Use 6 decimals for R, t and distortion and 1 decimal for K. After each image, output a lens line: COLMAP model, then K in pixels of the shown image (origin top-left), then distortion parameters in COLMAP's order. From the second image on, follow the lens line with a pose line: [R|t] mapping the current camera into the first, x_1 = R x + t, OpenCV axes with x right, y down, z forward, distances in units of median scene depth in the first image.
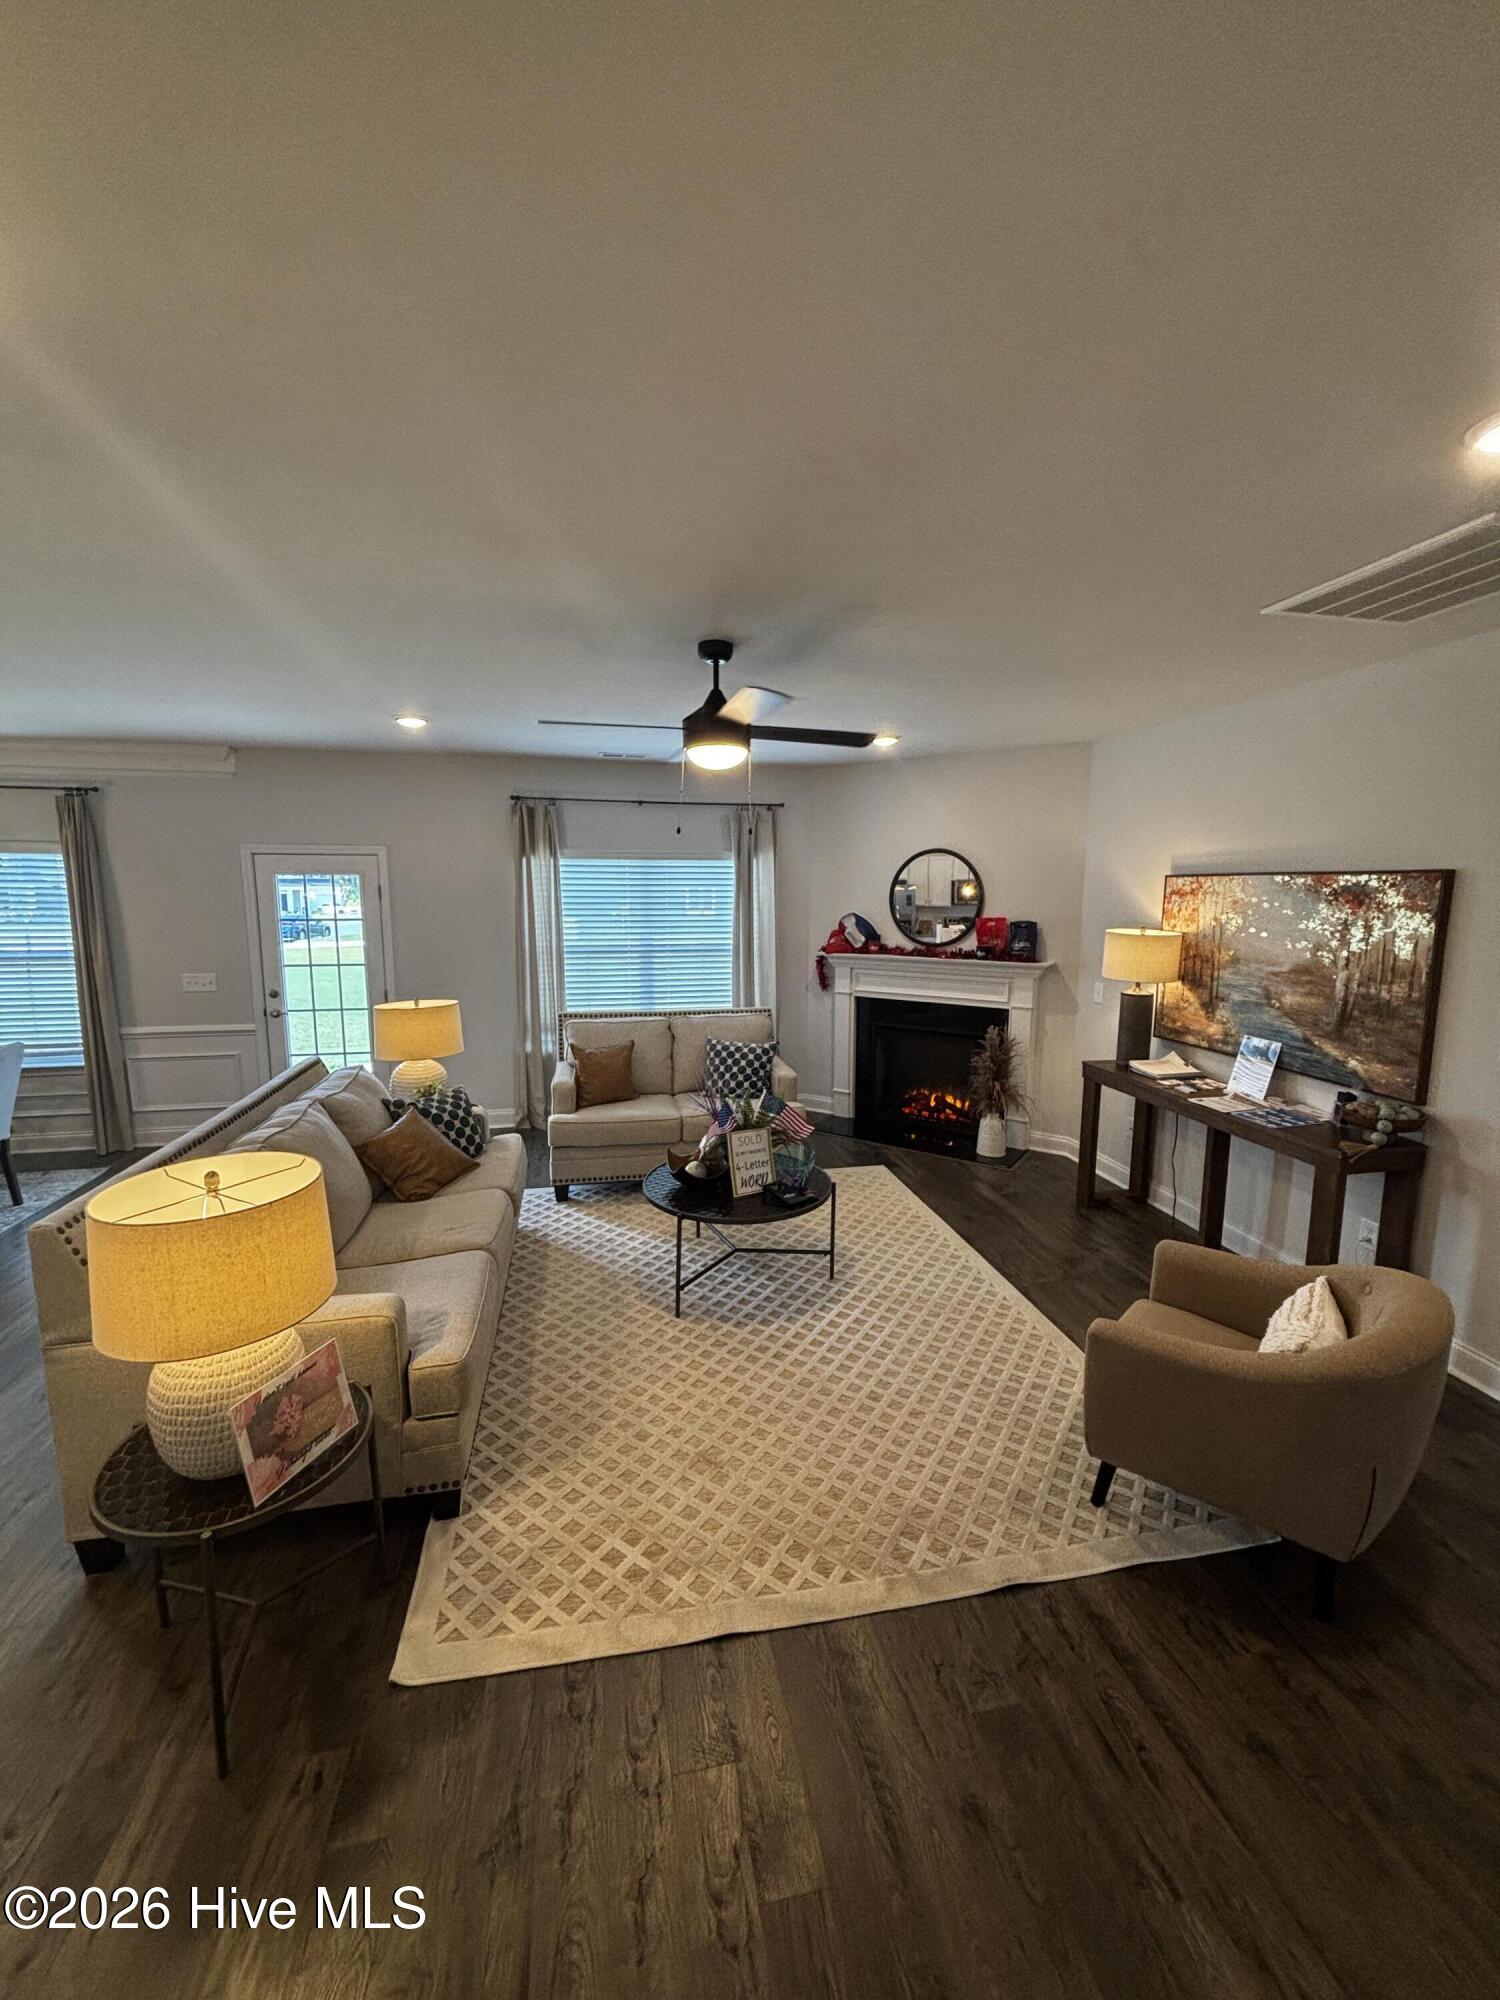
lens RADIAL K [[798.7, 0, 740.8], [0, 798.7, 999.9], [0, 0, 1]] dist [0.007385, -0.001164]
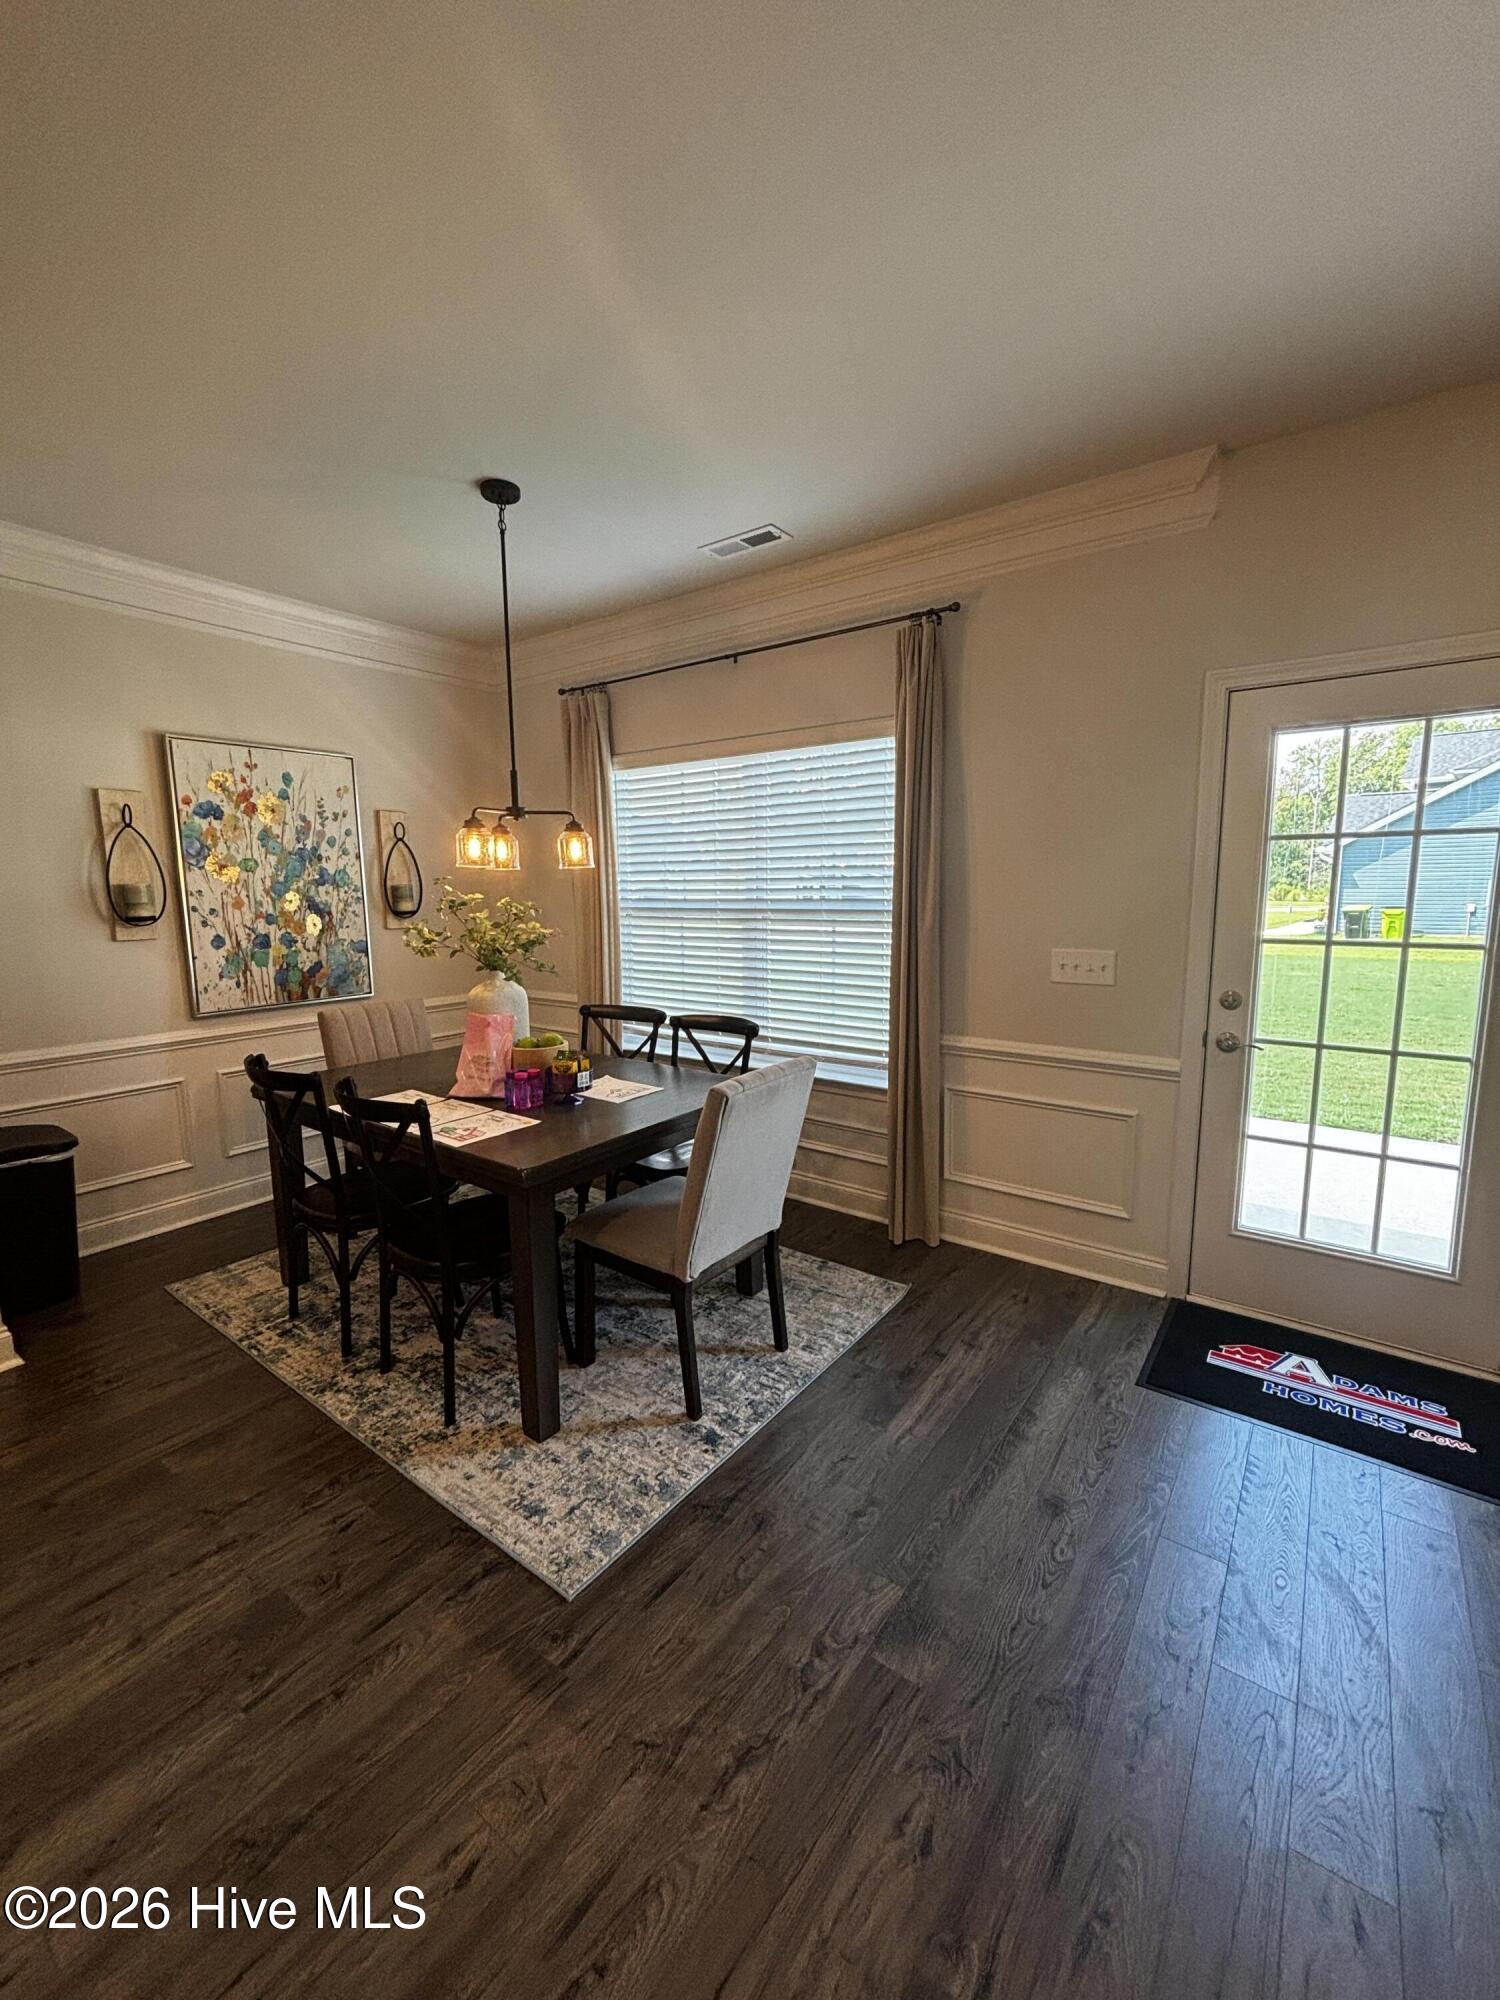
lens RADIAL K [[798.7, 0, 739.4], [0, 798.7, 994.8], [0, 0, 1]] dist [0.007385, -0.001164]
pose [[0.659436, 0.087229, -0.746683, -0.430582], [-0.085283, 0.995514, 0.040979, -0.005500], [0.746908, 0.036656, 0.663916, 0.491522]]
